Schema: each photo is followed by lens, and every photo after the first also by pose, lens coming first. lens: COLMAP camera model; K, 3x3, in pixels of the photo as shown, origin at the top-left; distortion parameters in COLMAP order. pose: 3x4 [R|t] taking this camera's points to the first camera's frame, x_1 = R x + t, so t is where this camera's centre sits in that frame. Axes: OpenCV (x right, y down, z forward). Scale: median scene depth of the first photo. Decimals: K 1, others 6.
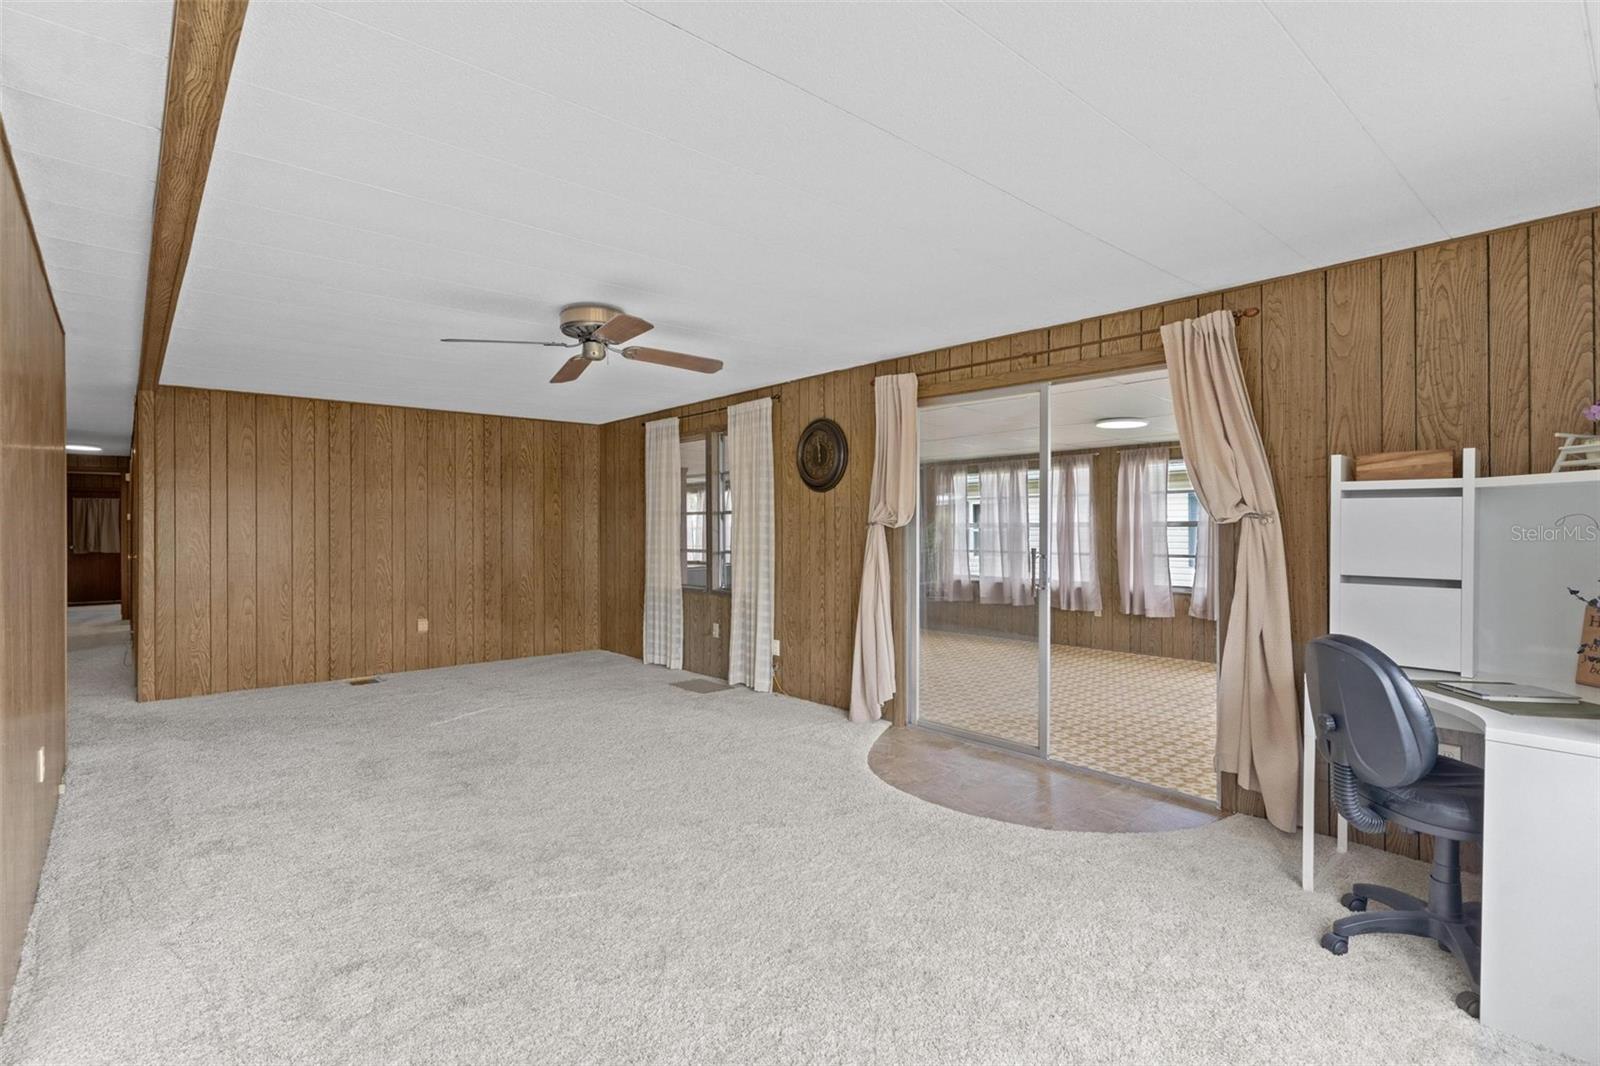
lens RADIAL K [[766.0, 0, 797.0], [0, 766.0, 528.7], [0, 0, 1]] dist [0.000823, -0.000066]
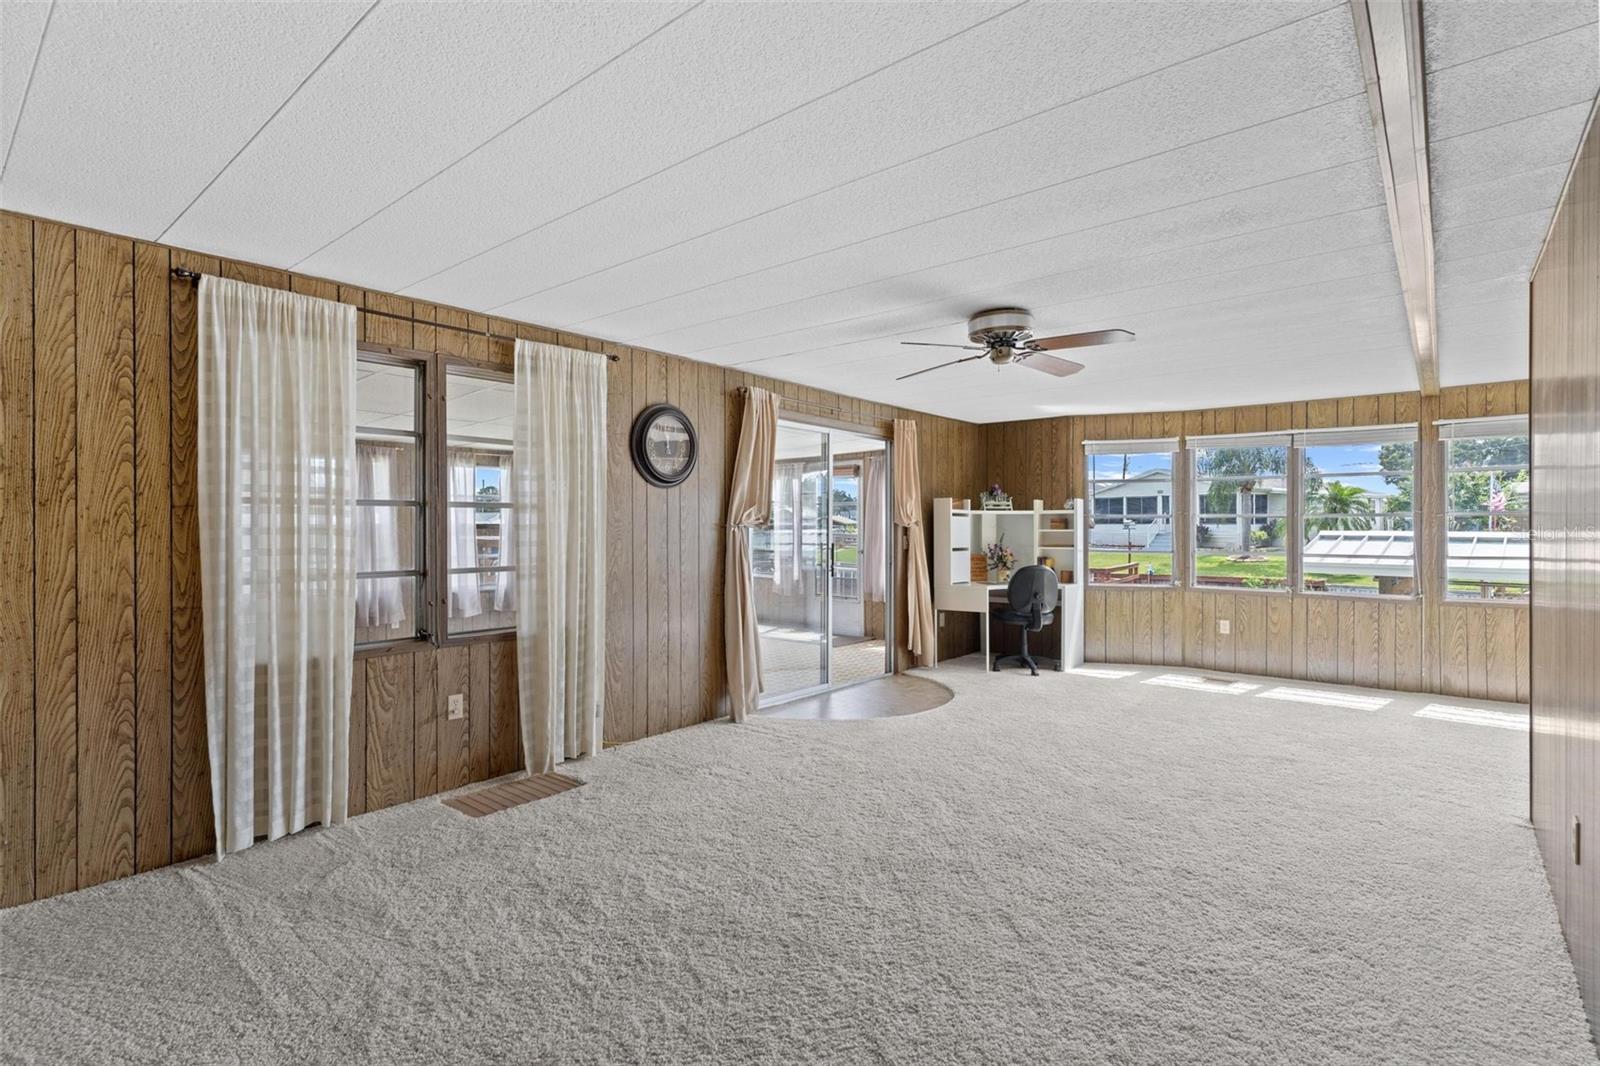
lens RADIAL K [[766.0, 0, 800.8], [0, 766.0, 524.2], [0, 0, 1]] dist [0.001971, 0.000390]
pose [[-0.149926, 0.005368, 0.988683, -1.482094], [0.003237, 0.999983, -0.004939, -0.004492], [-0.988692, 0.002460, -0.149941, 1.700790]]
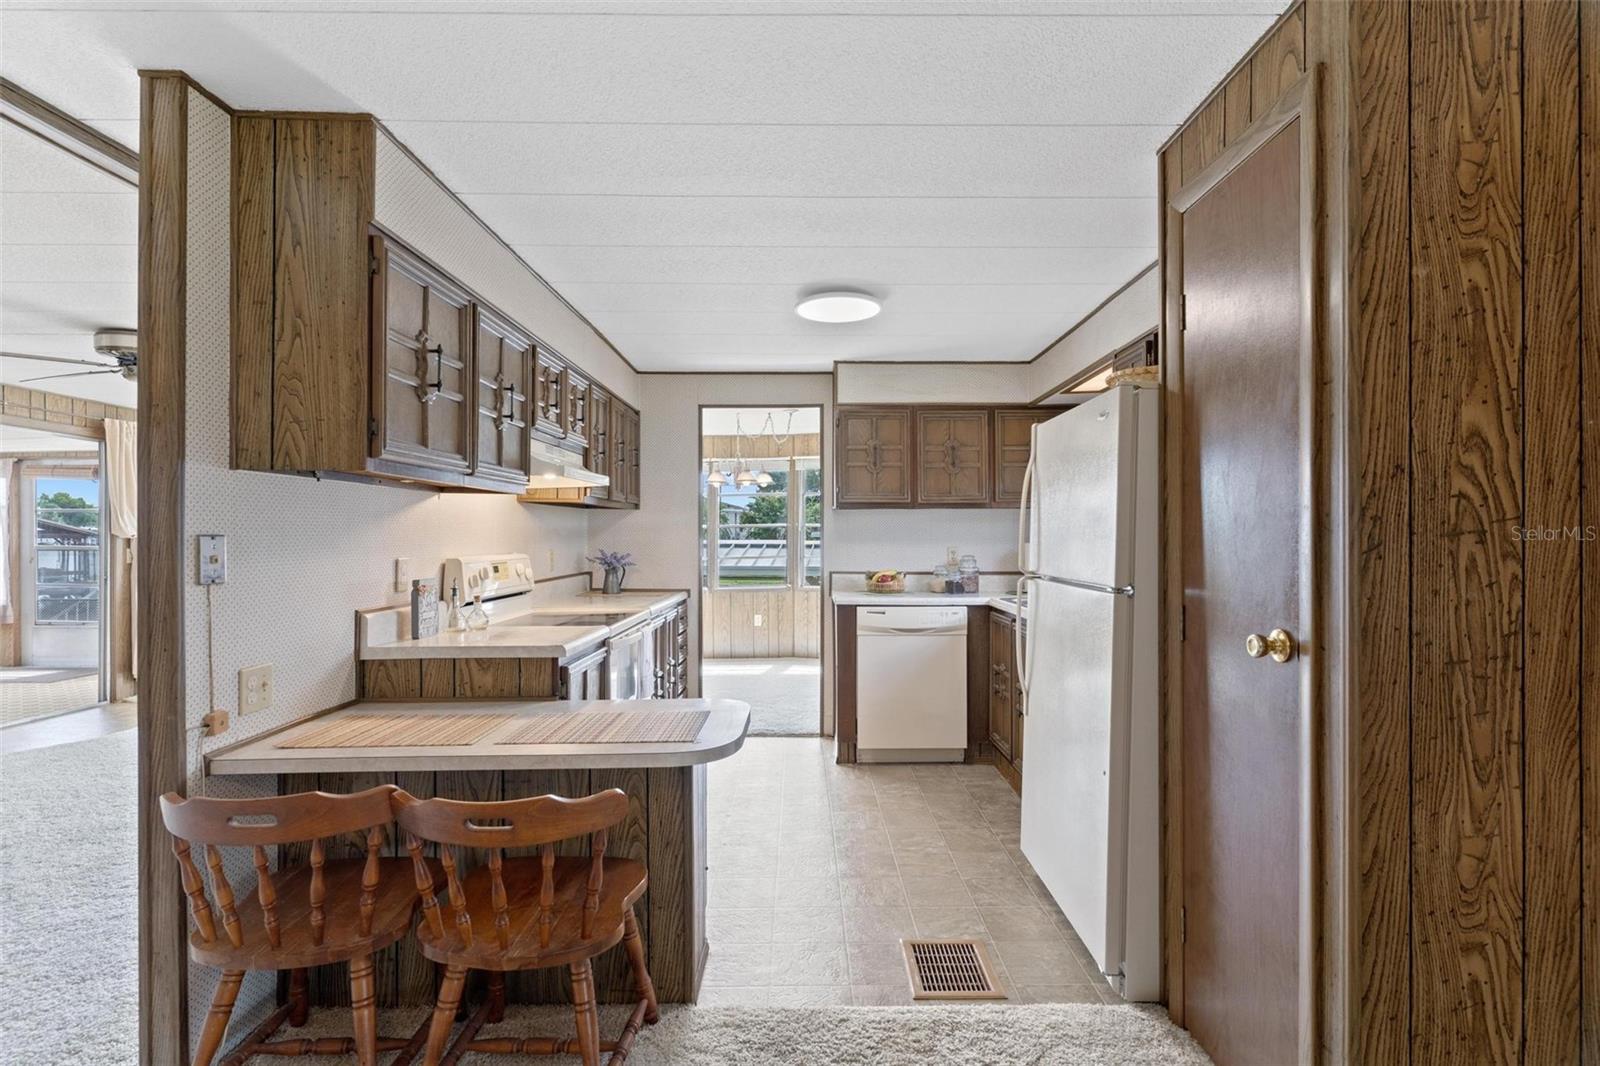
lens RADIAL K [[775.7, 0, 819.3], [0, 775.7, 536.6], [0, 0, 1]] dist [0.001746, 0.000381]
pose [[-0.759999, 0.003459, 0.649915, -2.018542], [0.005571, 0.999984, 0.001192, -0.003684], [-0.649900, 0.004526, -0.760006, 1.445083]]
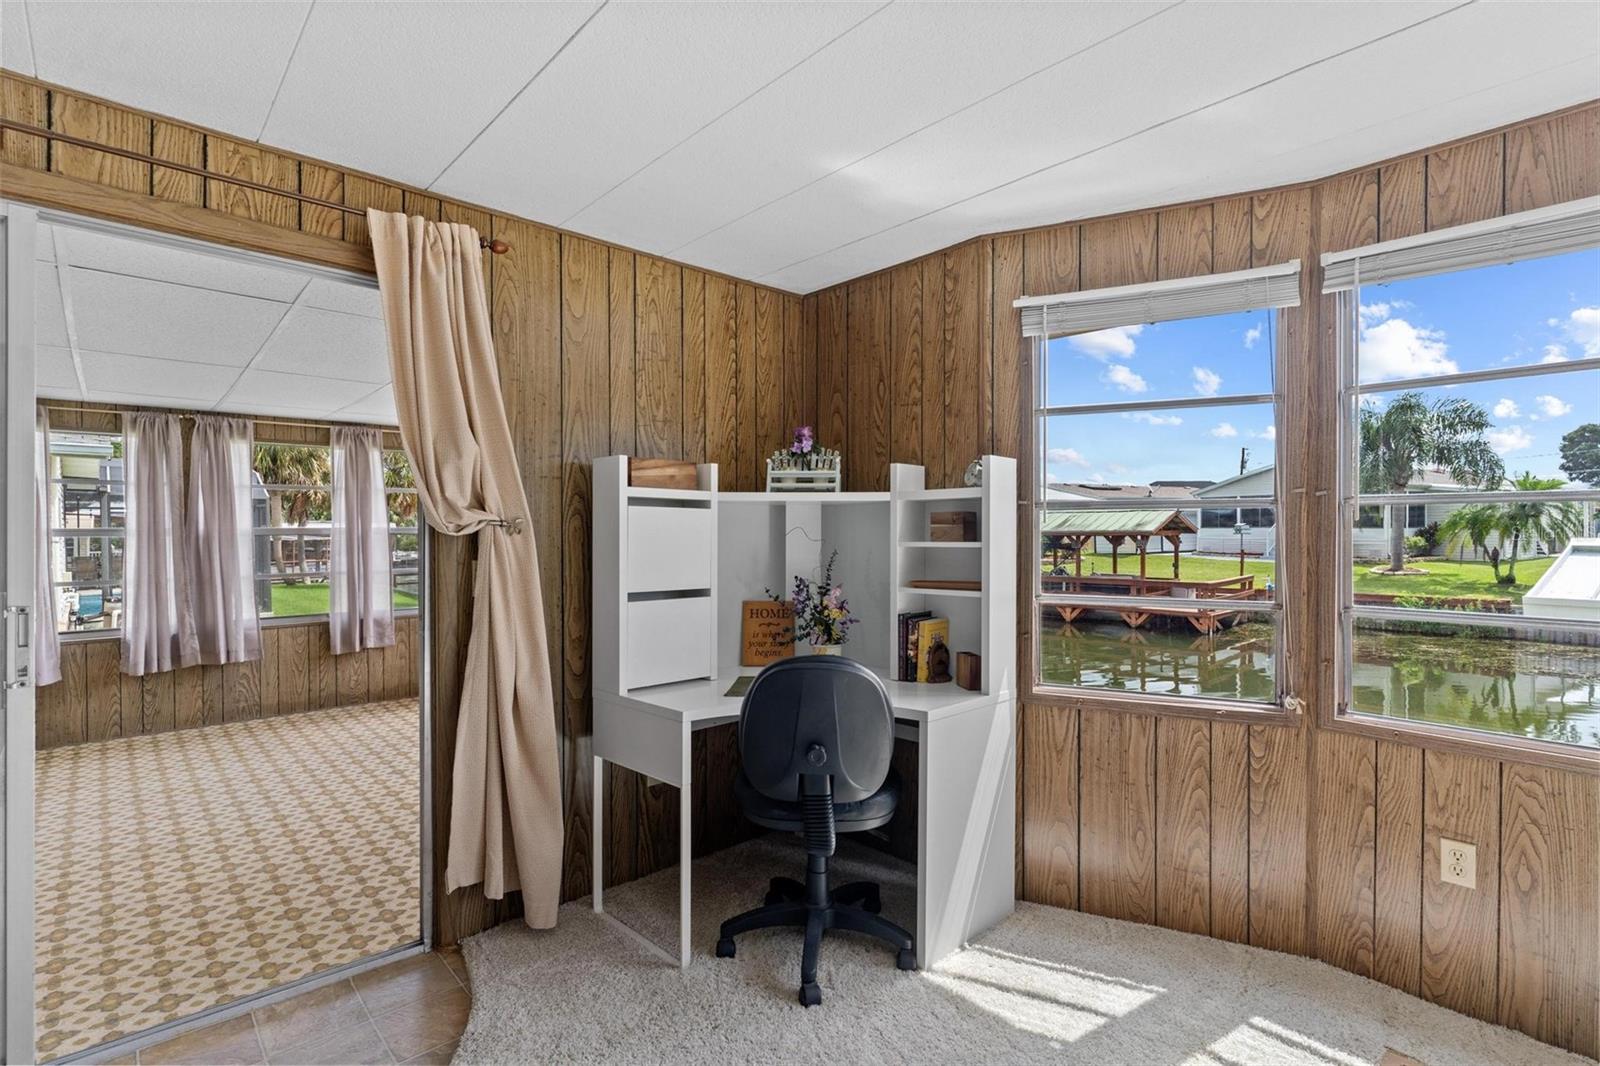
lens RADIAL K [[759.0, 0, 799.4], [0, 759.0, 536.1], [0, 0, 1]] dist [0.002881, 0.000257]
pose [[-0.018927, -0.003812, 0.999814, -0.149981], [0.004258, 0.999983, 0.003893, -0.006944], [-0.999812, 0.004331, -0.018910, 0.761915]]
